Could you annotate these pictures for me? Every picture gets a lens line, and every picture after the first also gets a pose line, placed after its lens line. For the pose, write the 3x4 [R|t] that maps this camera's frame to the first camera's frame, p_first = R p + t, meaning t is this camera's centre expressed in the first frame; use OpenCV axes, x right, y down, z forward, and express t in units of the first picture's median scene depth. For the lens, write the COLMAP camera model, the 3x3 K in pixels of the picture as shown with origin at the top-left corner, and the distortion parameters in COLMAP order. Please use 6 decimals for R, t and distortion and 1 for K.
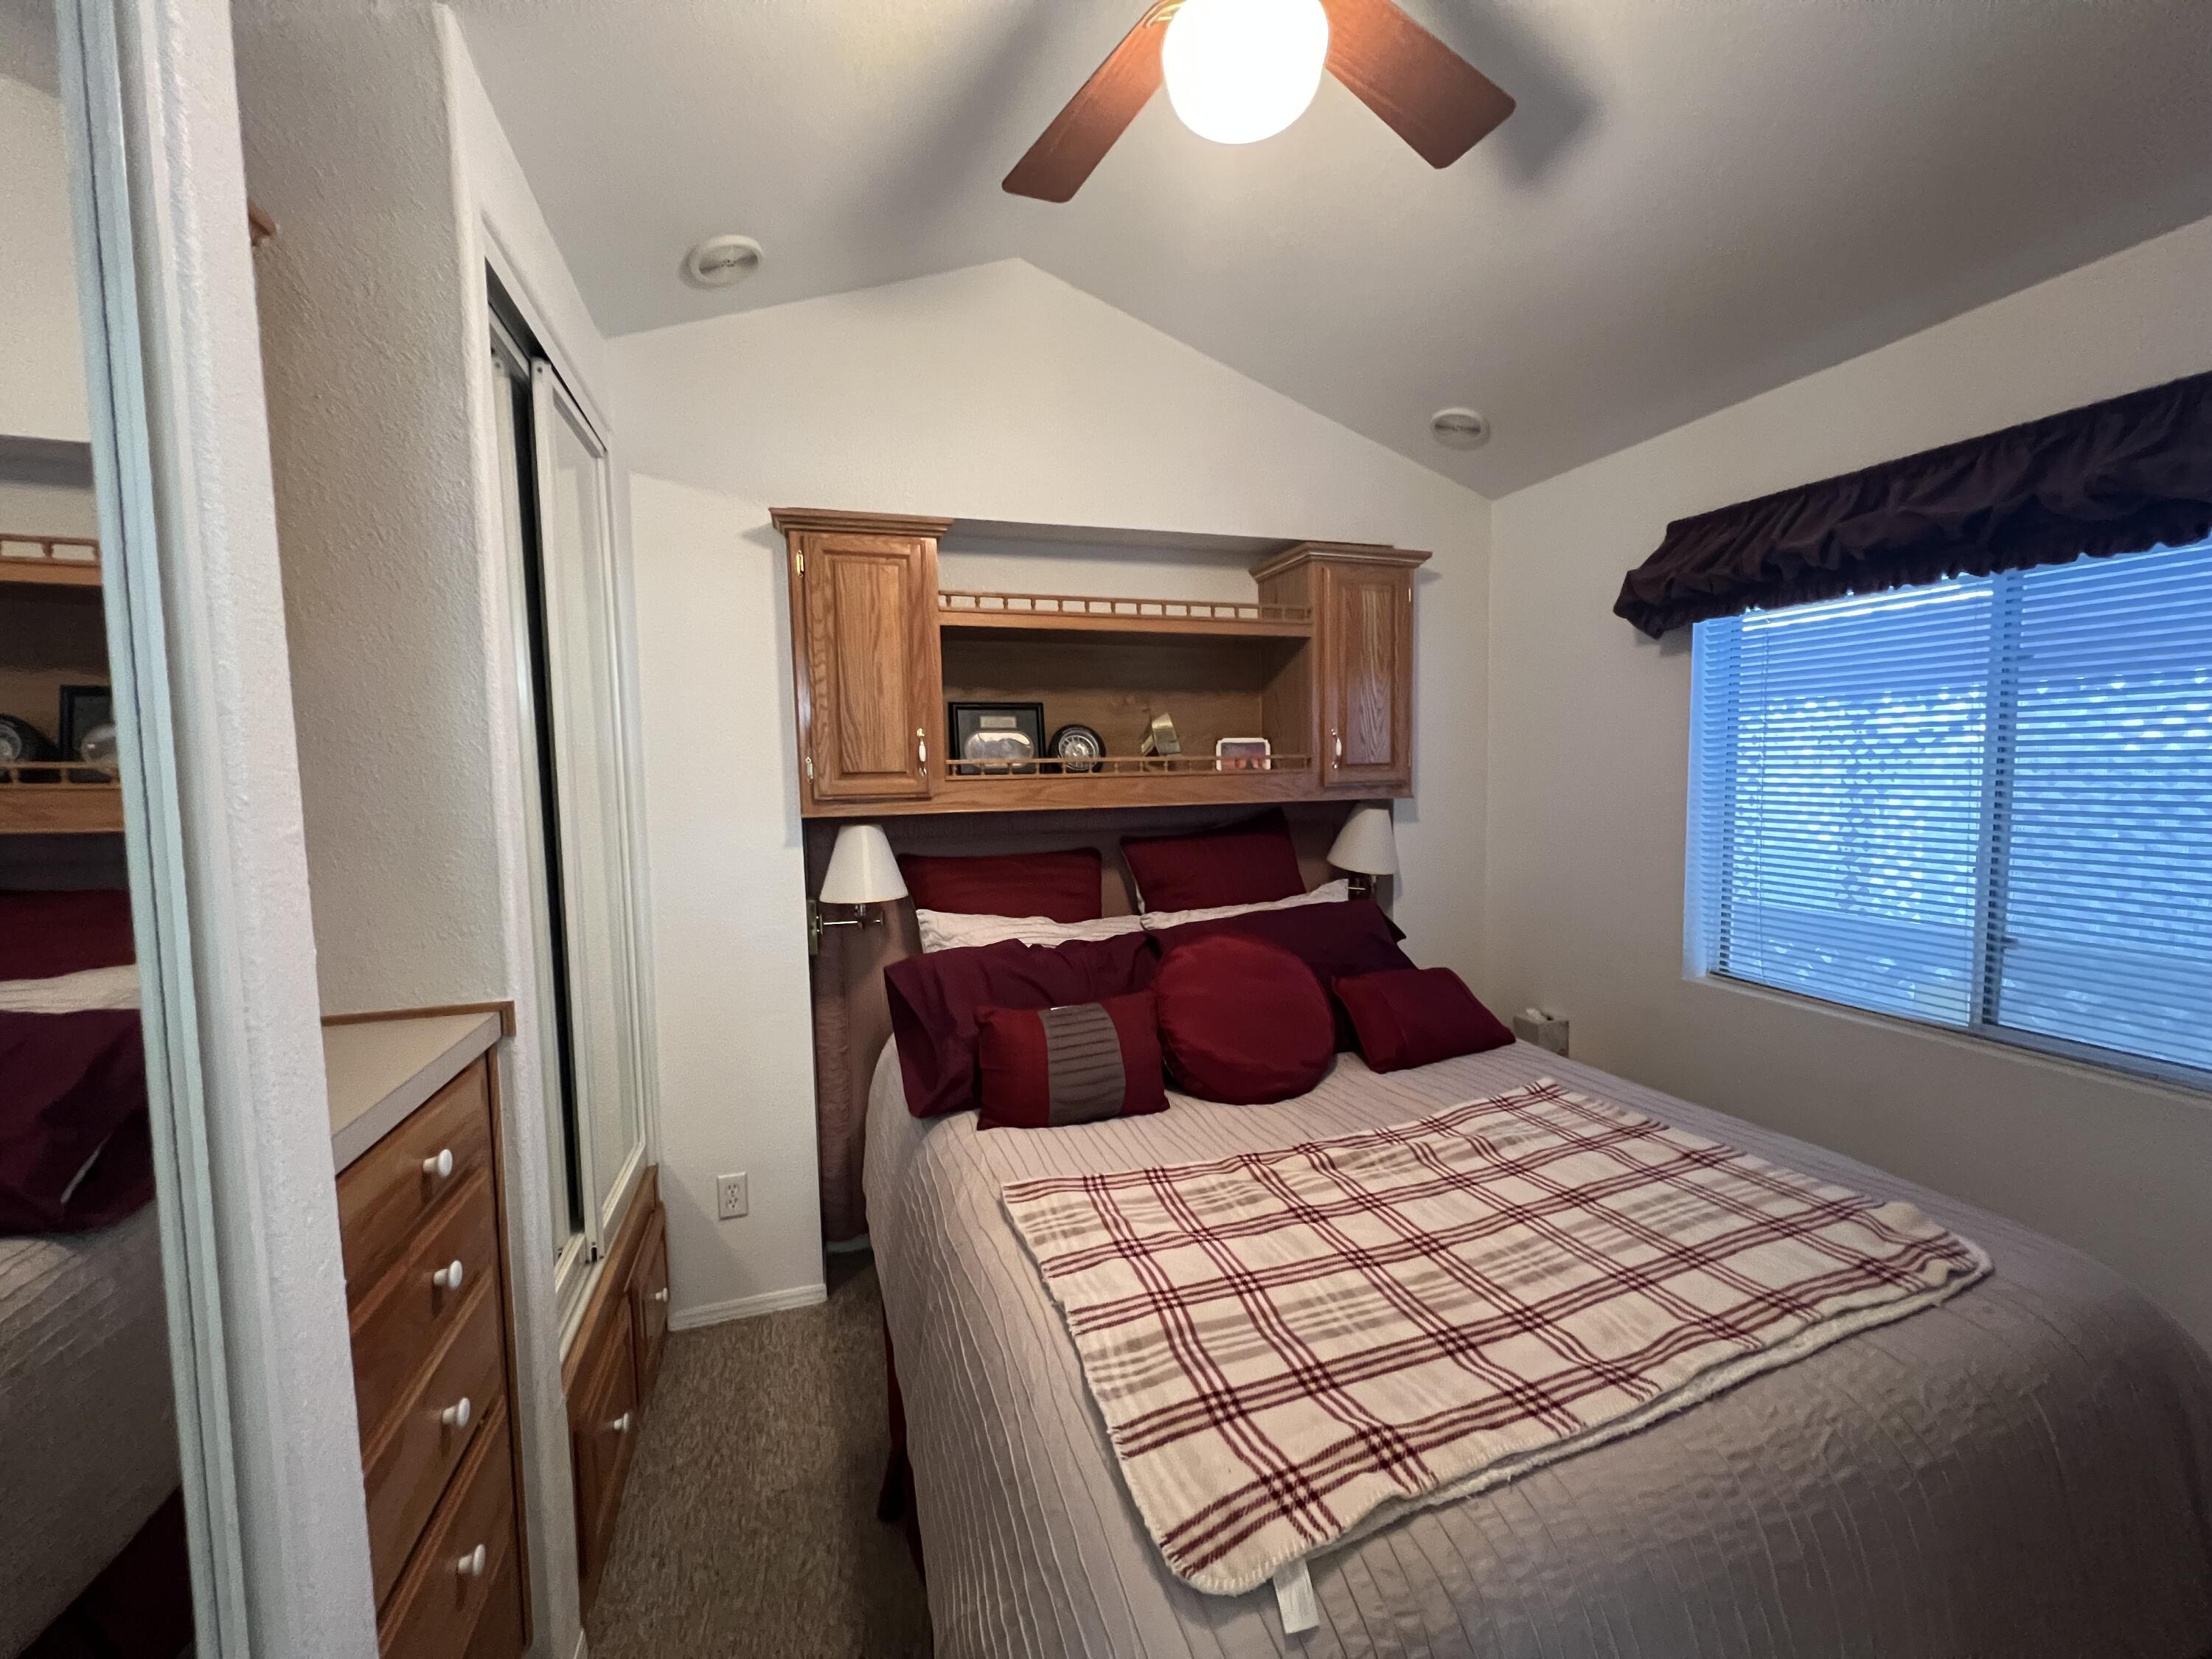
lens RADIAL K [[882.7, 0, 1112.2], [0, 882.7, 826.8], [0, 0, 1]] dist [-0.001172, 0.000731]
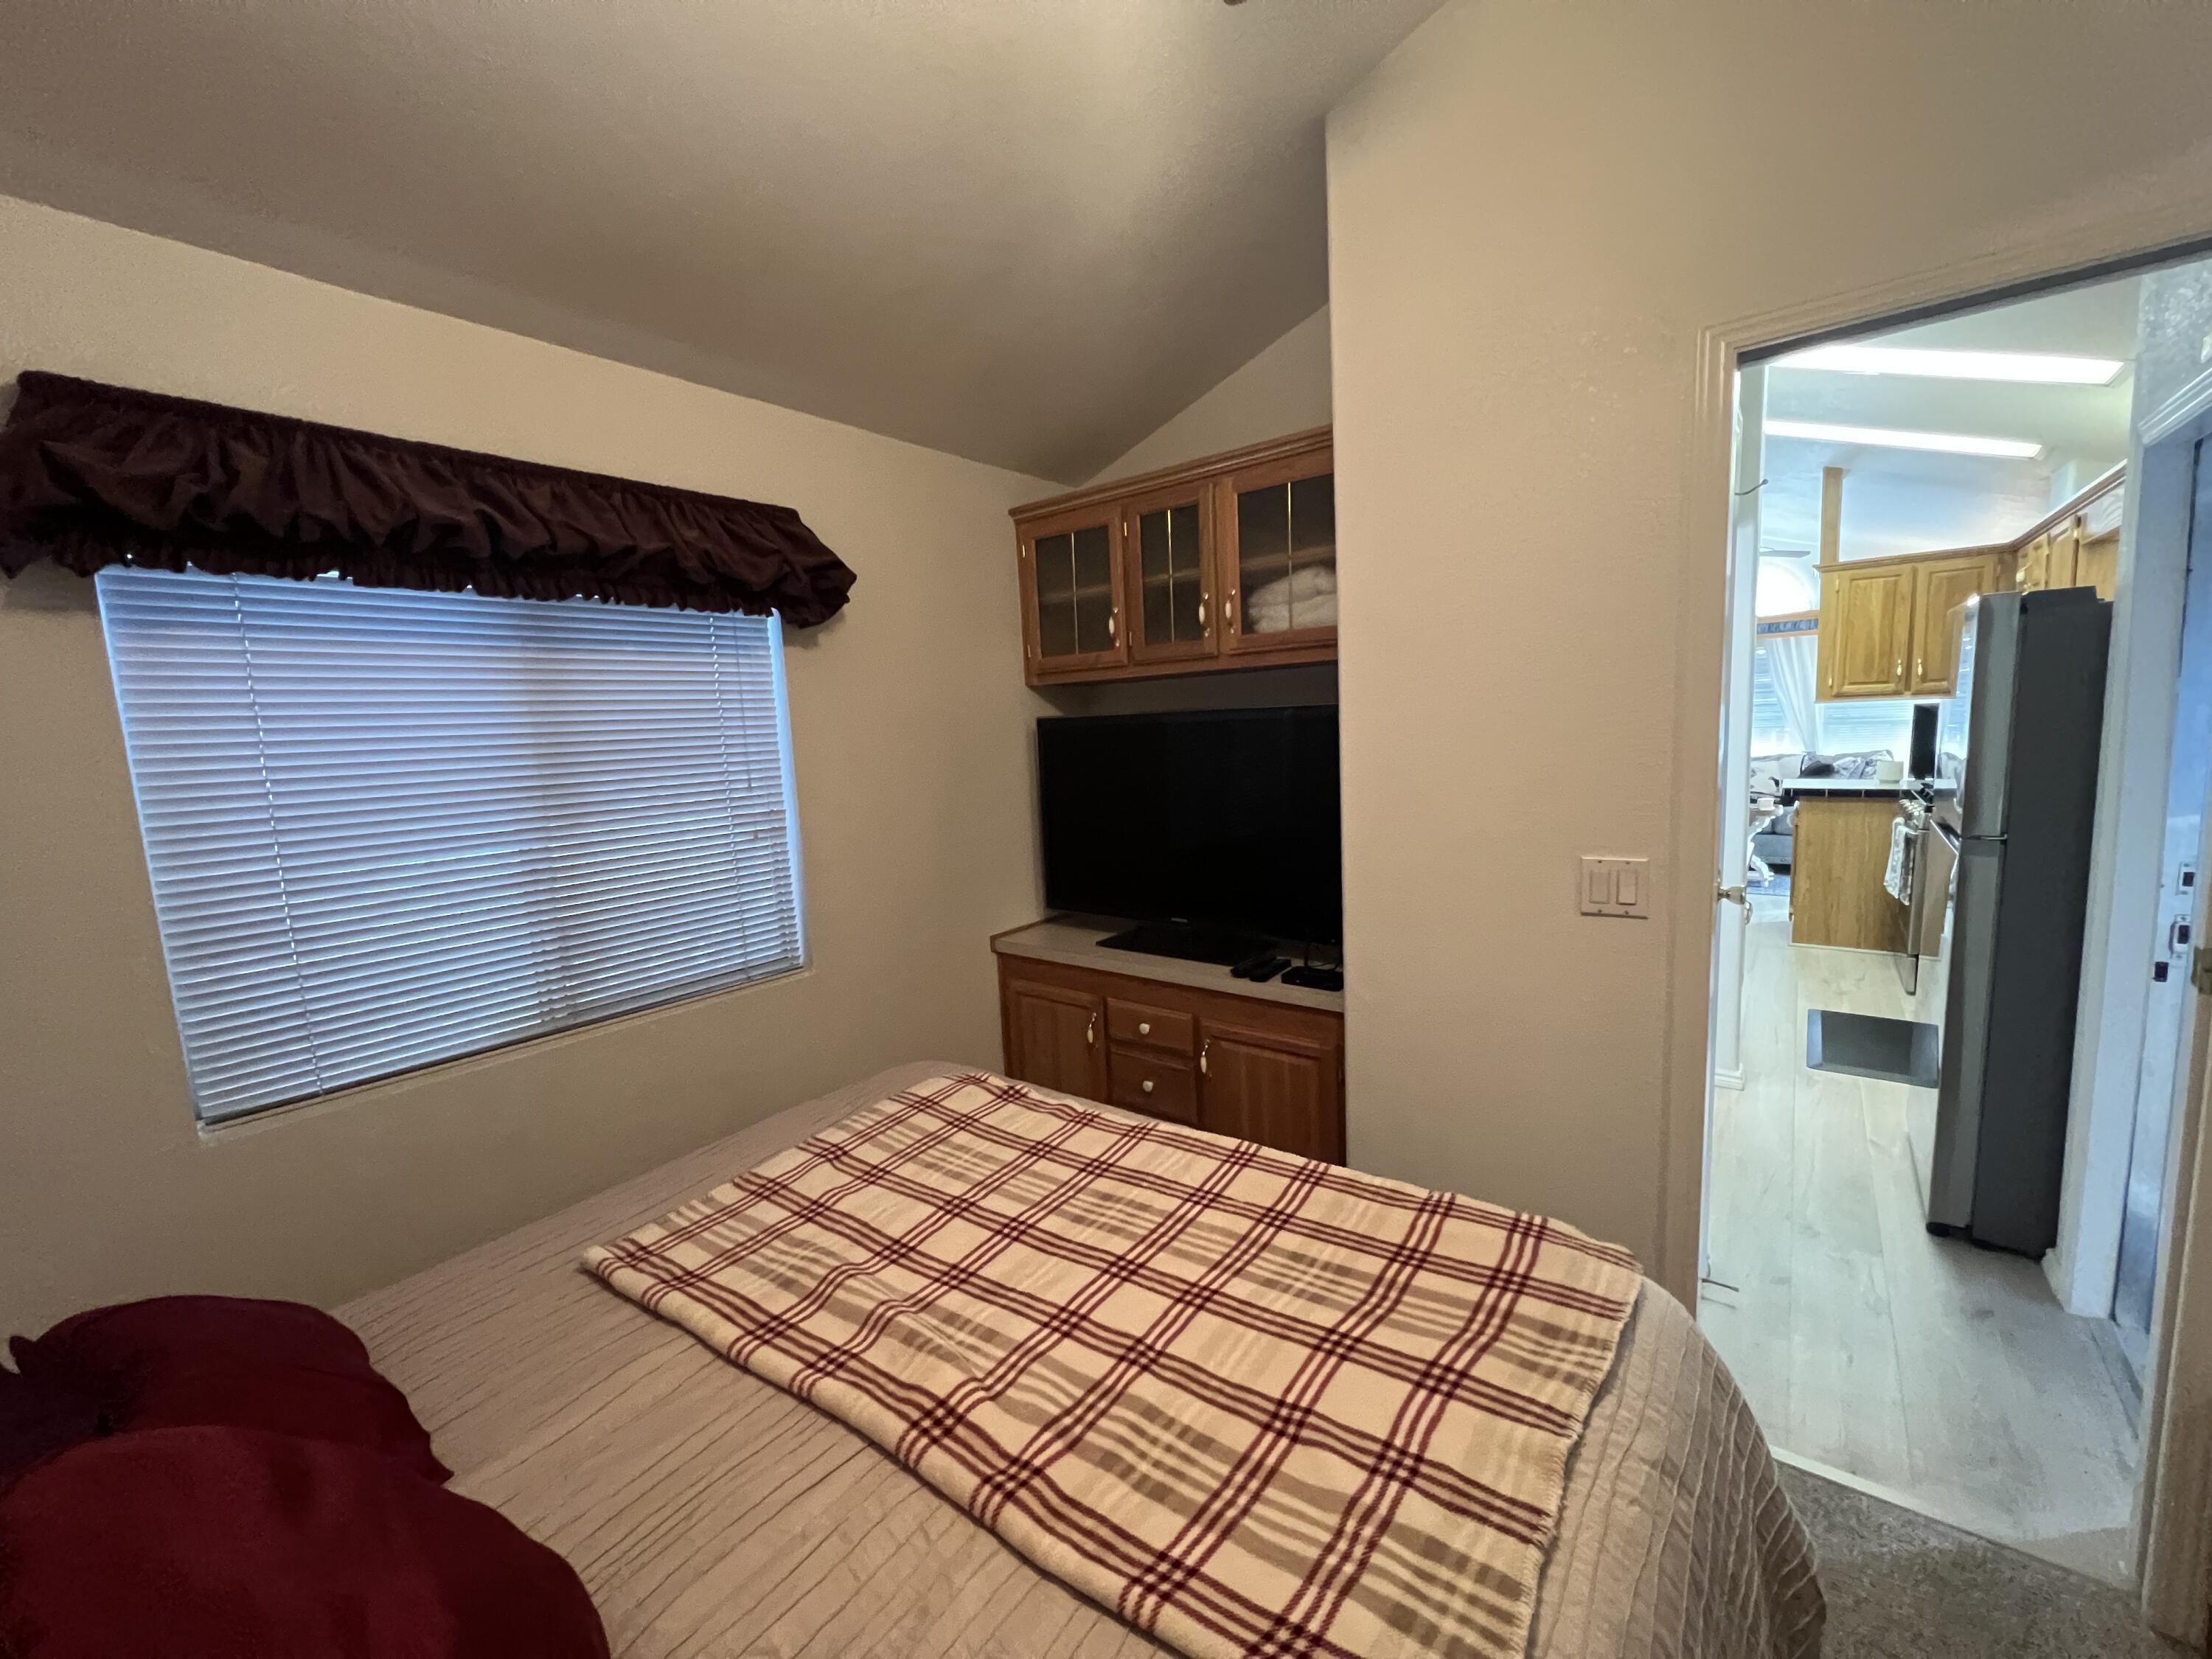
lens RADIAL K [[882.7, 0, 1100.4], [0, 882.7, 825.5], [0, 0, 1]] dist [-0.001172, 0.000731]
pose [[-0.542597, -0.053730, 0.838273, -0.368505], [0.117739, 0.983235, 0.139232, -0.112483], [-0.831701, 0.174245, -0.527174, 1.369668]]
